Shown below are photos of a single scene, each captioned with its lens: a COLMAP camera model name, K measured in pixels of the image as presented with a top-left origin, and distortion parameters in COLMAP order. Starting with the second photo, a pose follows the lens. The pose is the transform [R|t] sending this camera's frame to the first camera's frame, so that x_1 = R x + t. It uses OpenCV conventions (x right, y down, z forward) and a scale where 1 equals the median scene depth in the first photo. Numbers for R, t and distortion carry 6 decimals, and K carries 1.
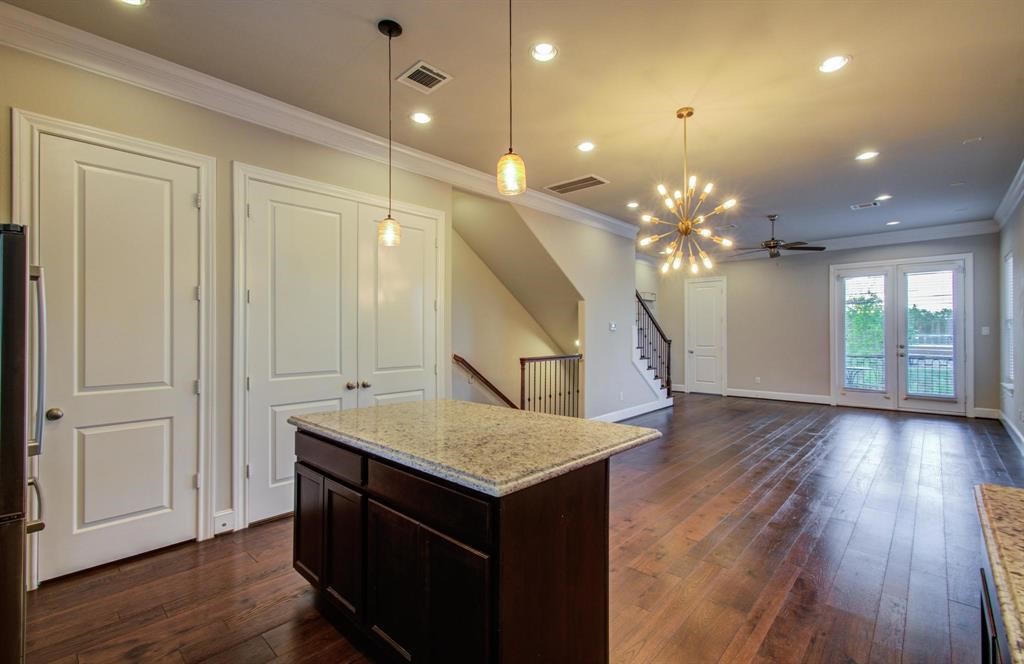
lens RADIAL K [[449.3, 0, 515.7], [0, 449.3, 331.5], [0, 0, 1]] dist [-0.012101, -0.001571]
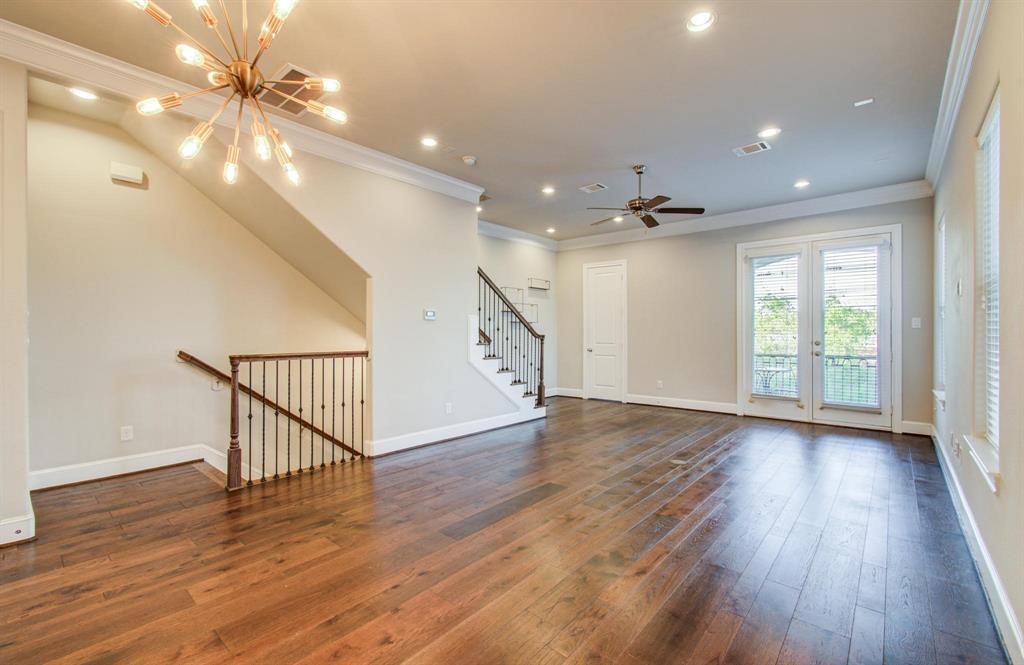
lens RADIAL K [[449.3, 0, 507.5], [0, 449.3, 331.8], [0, 0, 1]] dist [-0.012101, -0.001571]
pose [[0.998895, 0.001805, 0.046960, 0.272719], [-0.001779, 0.999998, -0.000592, 0.015510], [-0.046961, 0.000508, 0.998897, 0.223273]]
